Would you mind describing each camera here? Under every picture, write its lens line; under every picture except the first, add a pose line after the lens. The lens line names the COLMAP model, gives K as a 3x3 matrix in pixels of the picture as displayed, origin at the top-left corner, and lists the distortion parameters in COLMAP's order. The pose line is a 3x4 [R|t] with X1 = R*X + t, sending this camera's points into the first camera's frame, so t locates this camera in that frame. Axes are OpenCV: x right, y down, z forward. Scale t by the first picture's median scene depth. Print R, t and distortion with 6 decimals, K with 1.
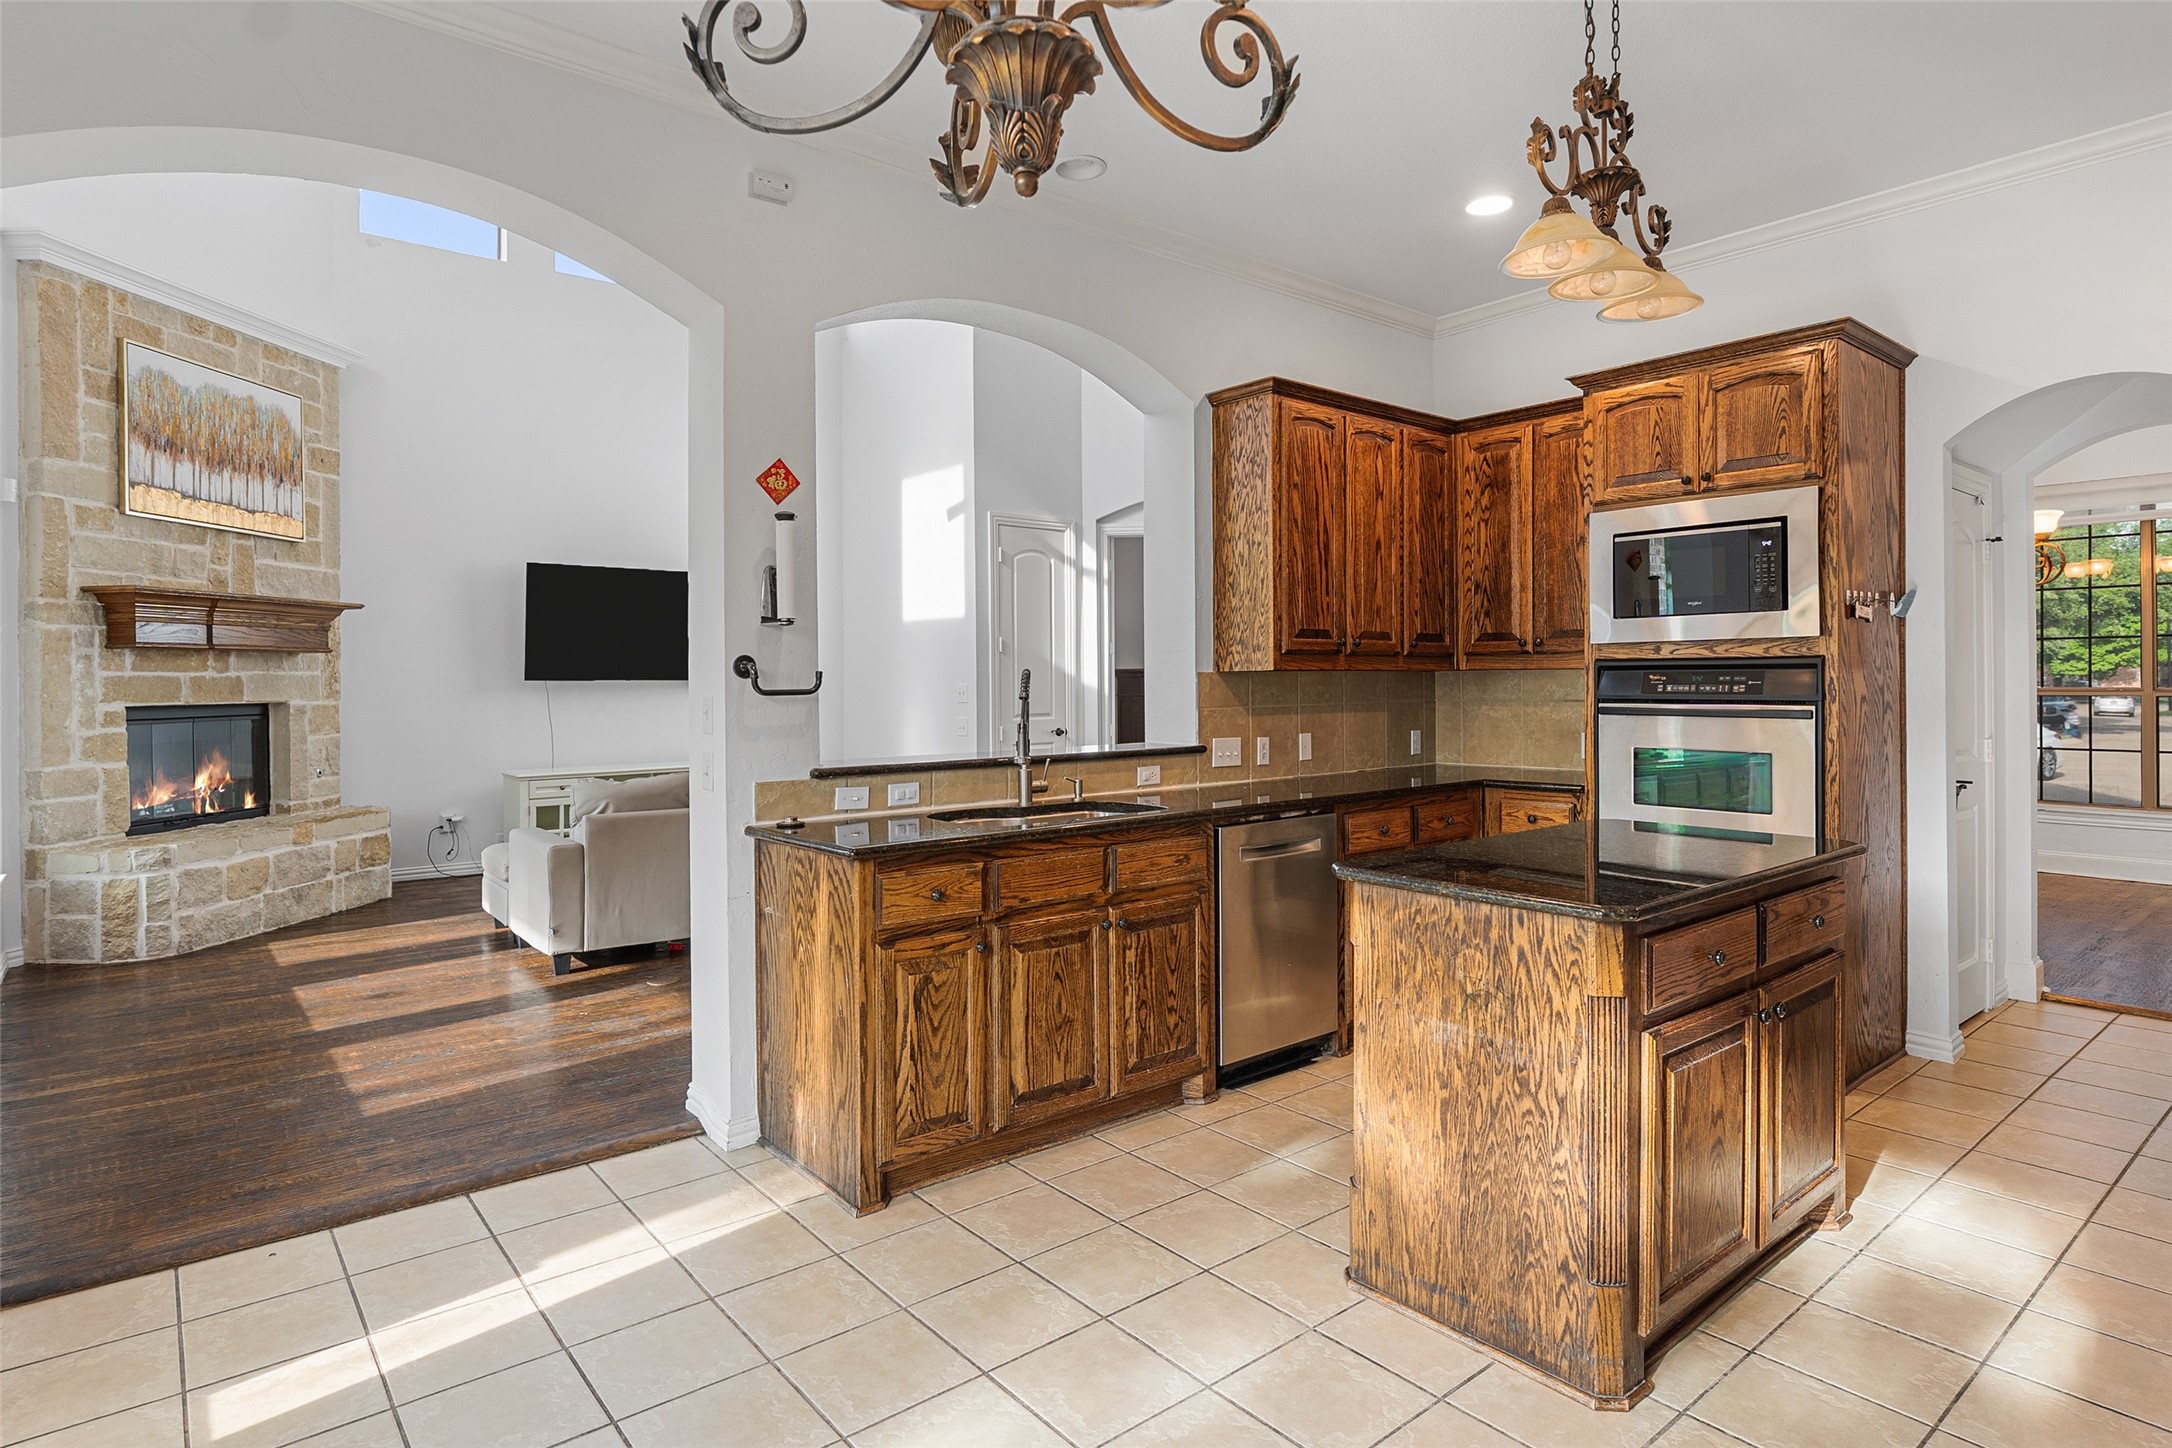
lens RADIAL K [[1158.2, 0, 1086.4], [0, 1158.2, 680.9], [0, 0, 1]] dist [-0.007927, -0.001555]
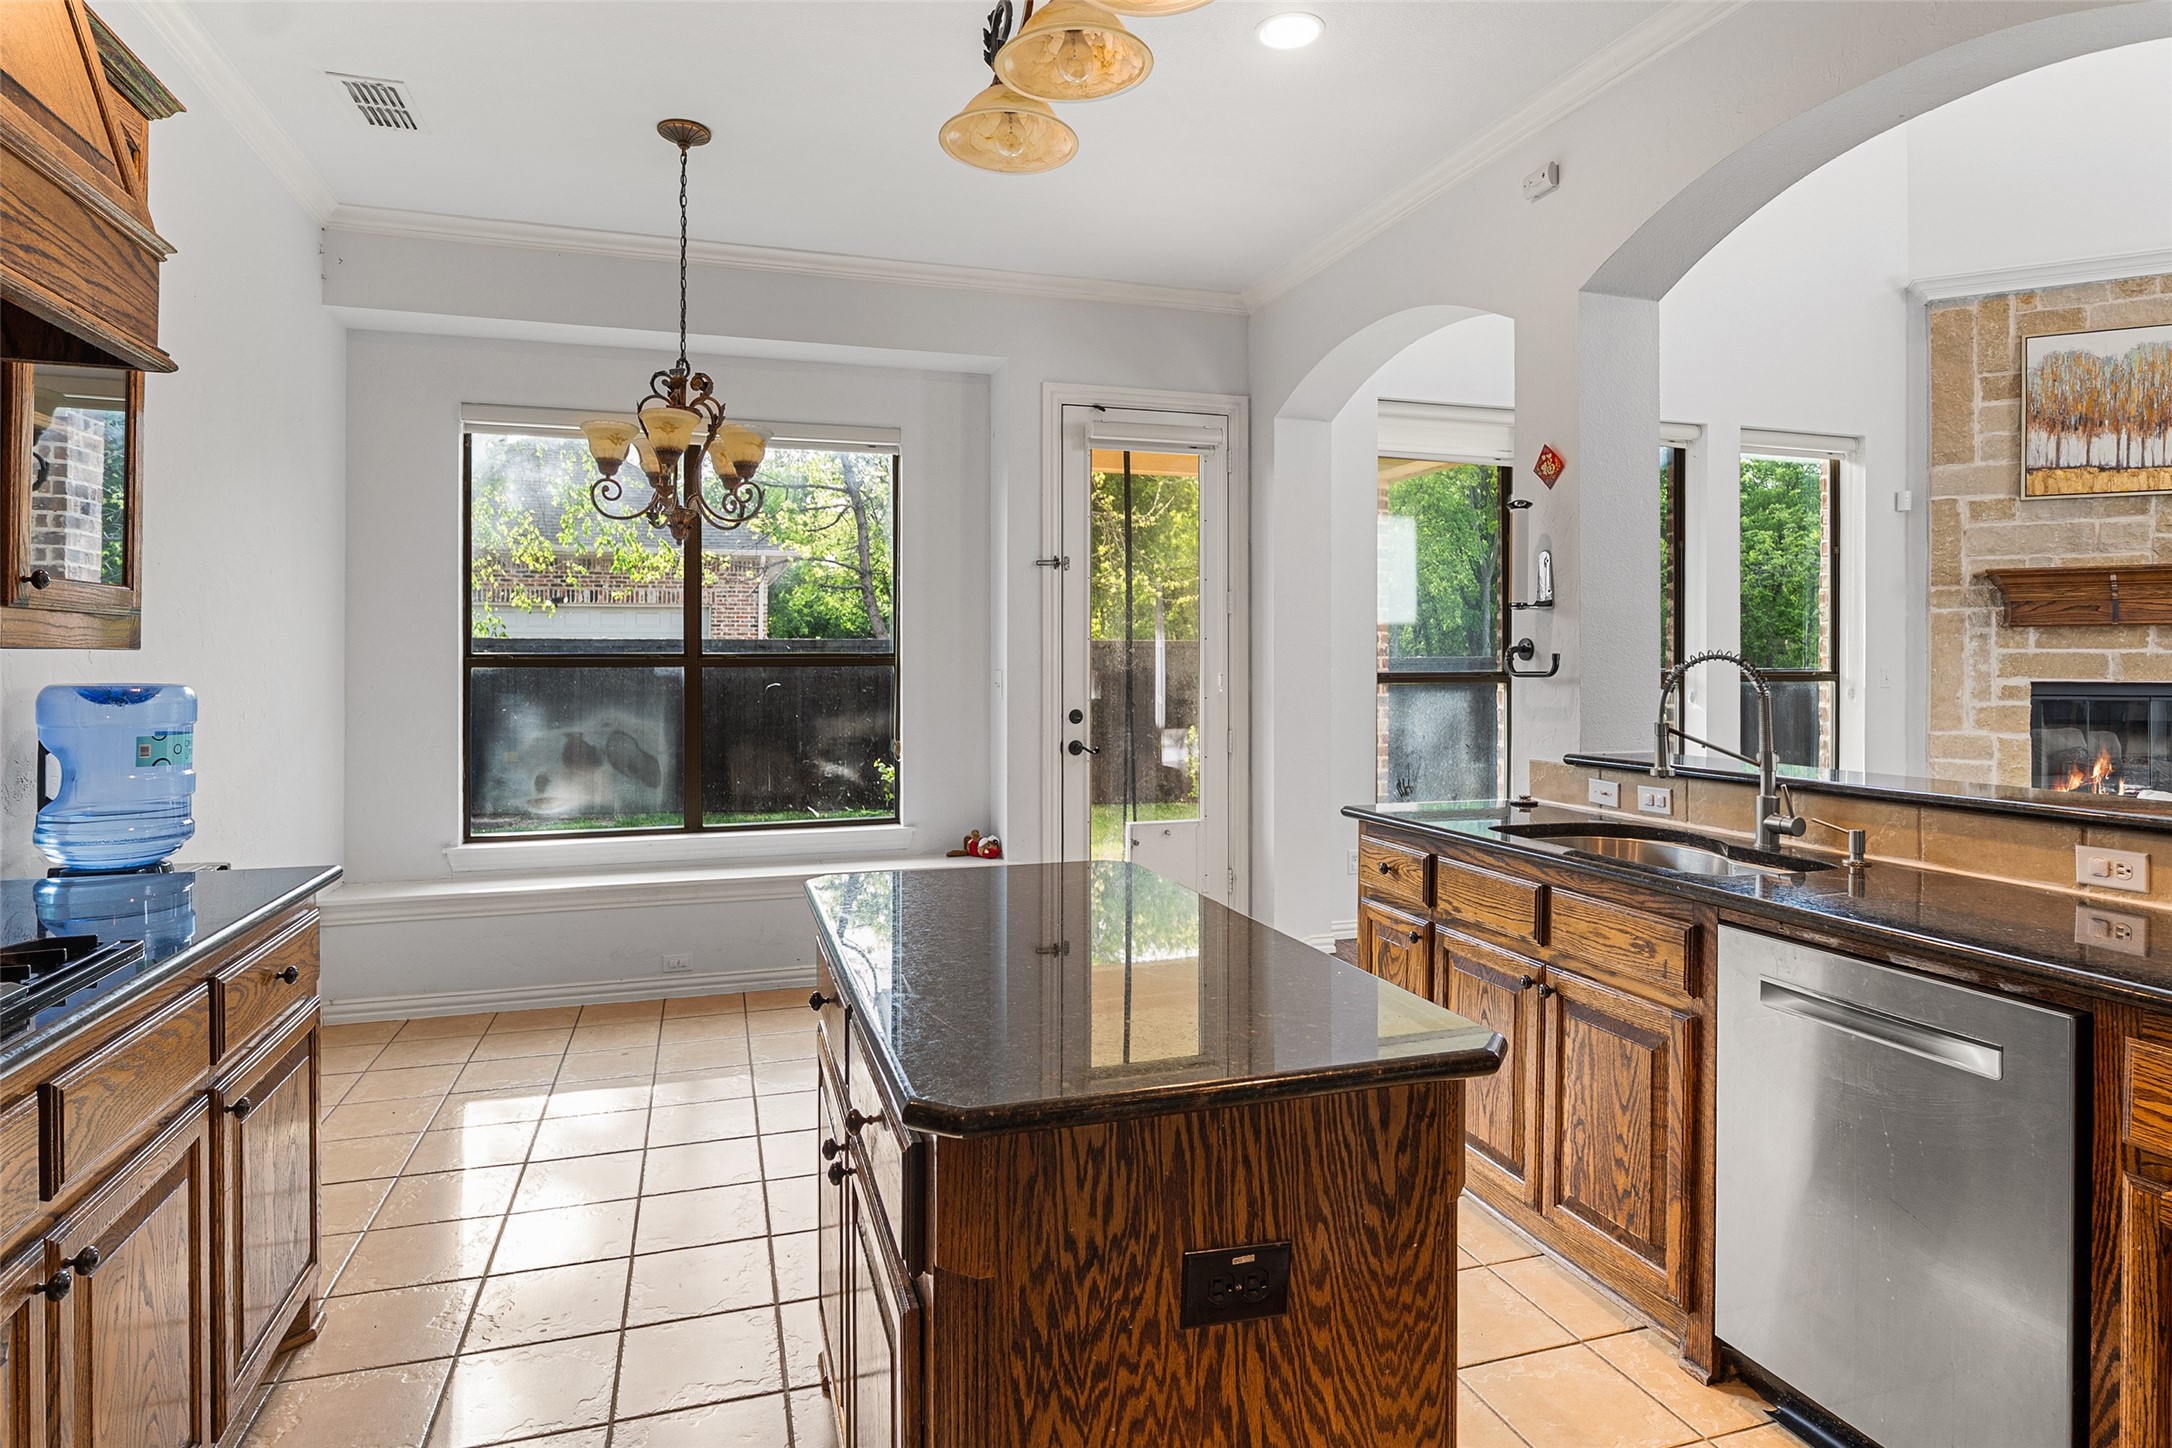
lens RADIAL K [[1158.2, 0, 1056.3], [0, 1158.2, 661.9], [0, 0, 1]] dist [-0.007927, -0.001555]
pose [[-0.381517, 0.008471, -0.924323, 0.664122], [0.000738, 0.999960, 0.008860, -0.008123], [0.924362, 0.002698, -0.381508, 0.784705]]
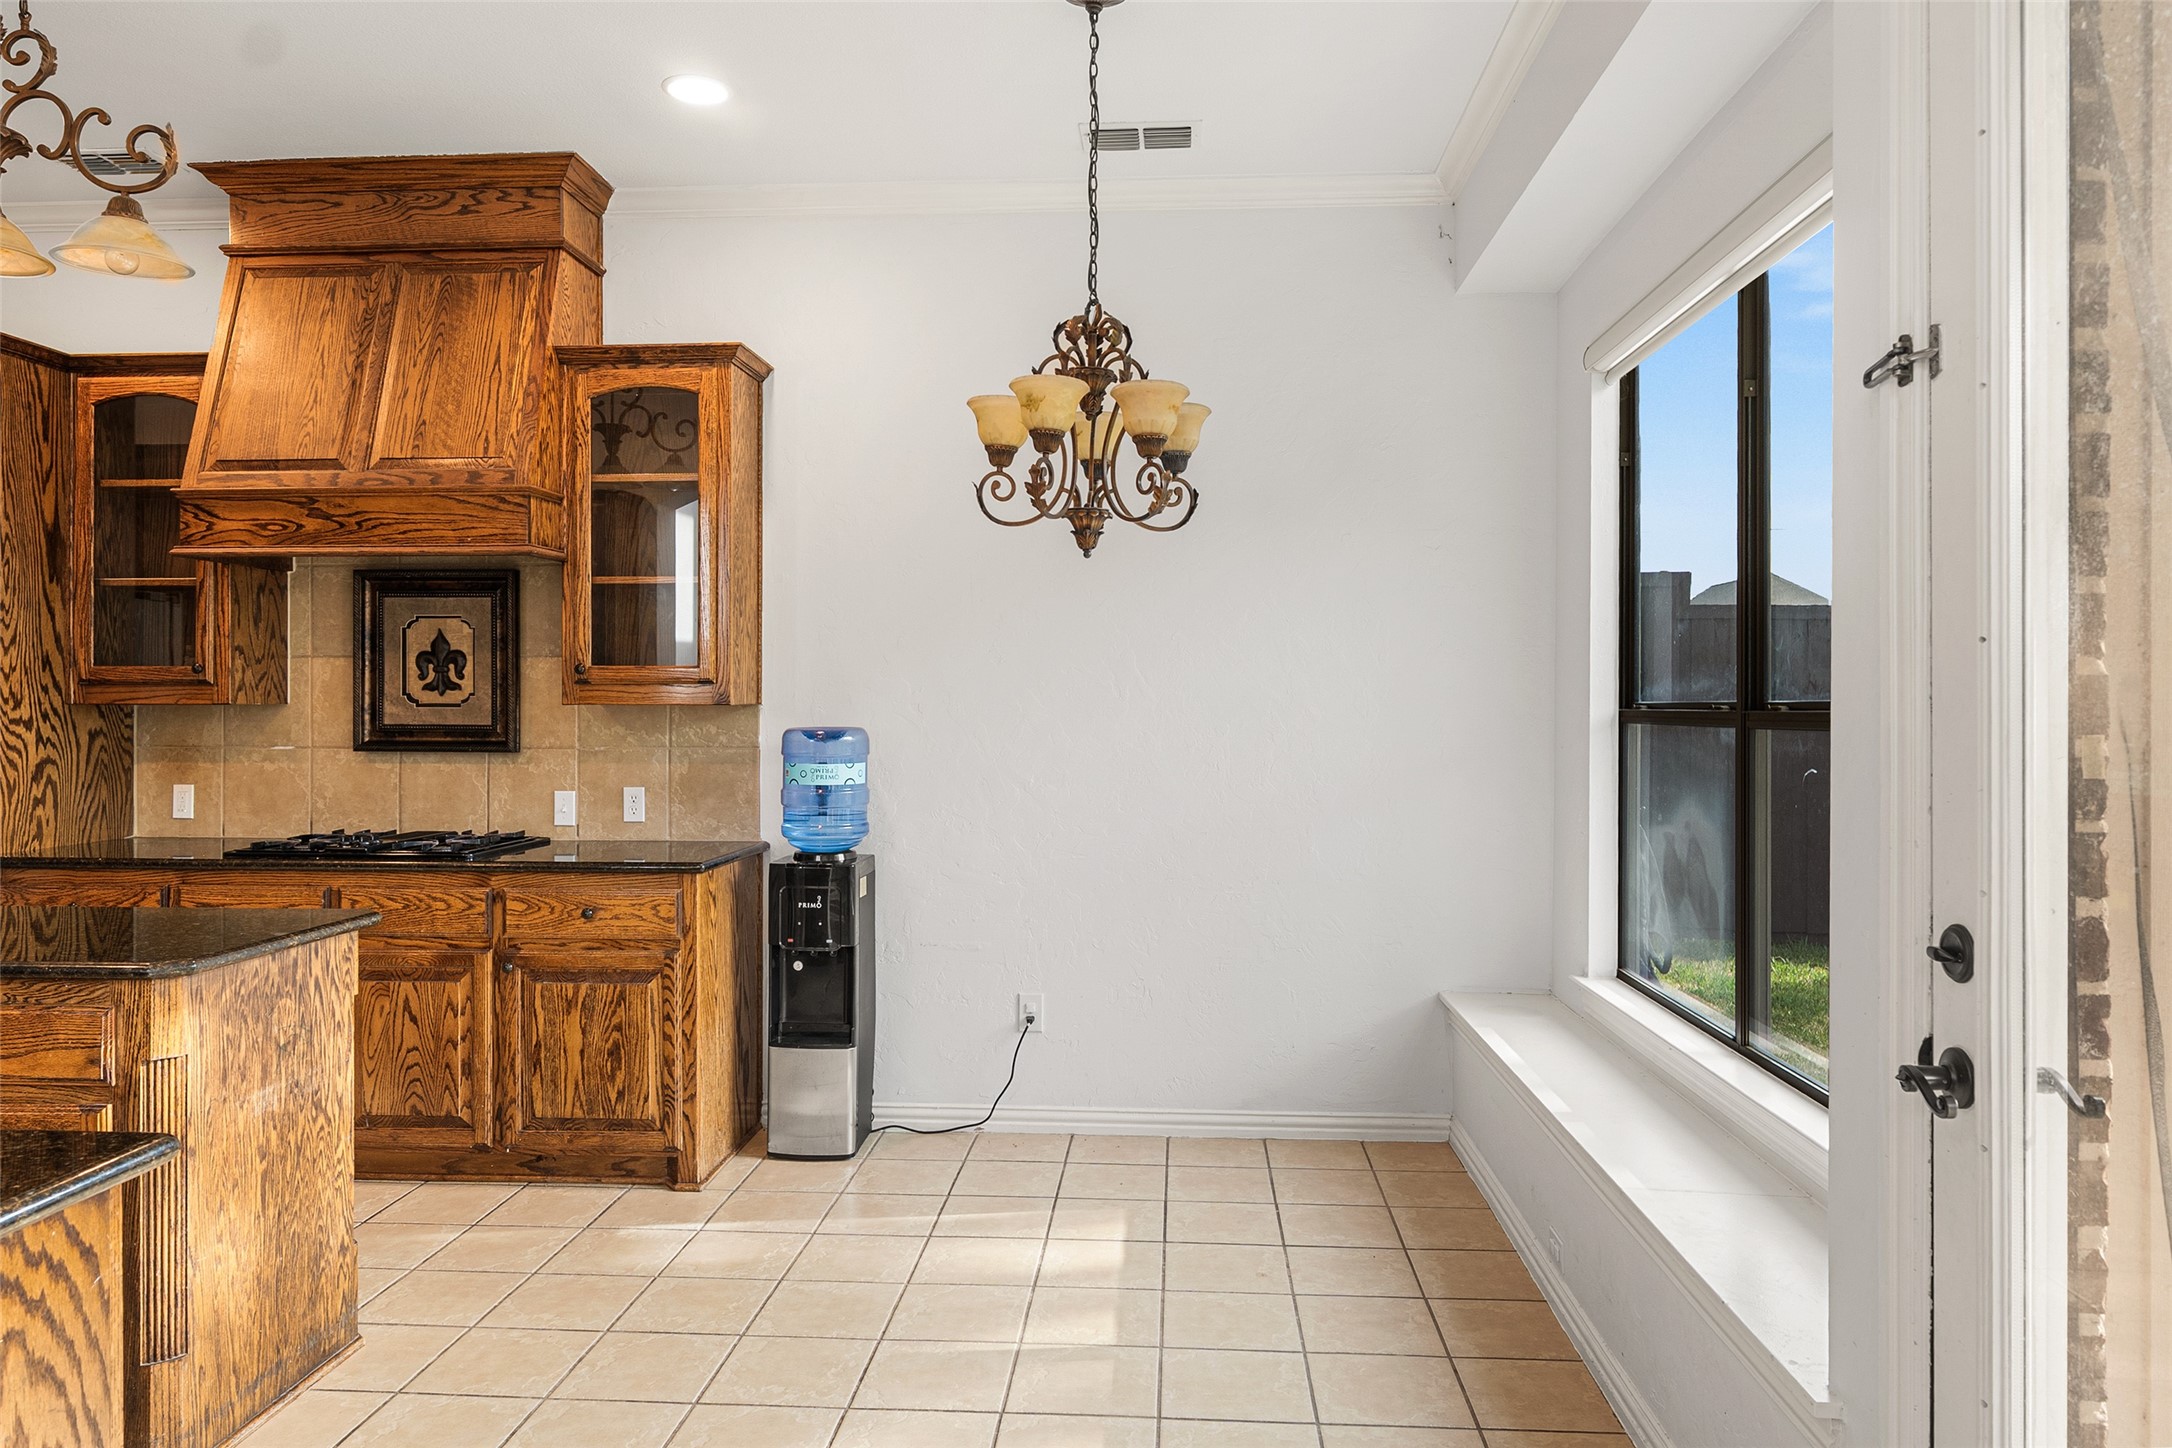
lens RADIAL K [[1395.4, 0, 1052.4], [0, 1395.4, 703.3], [0, 0, 1]] dist [-0.003412, 0.002453]
pose [[-0.715641, 0.006898, 0.698434, -0.519671], [0.005451, 0.999976, -0.004291, -0.005617], [-0.698447, 0.000737, -0.715662, 0.750461]]
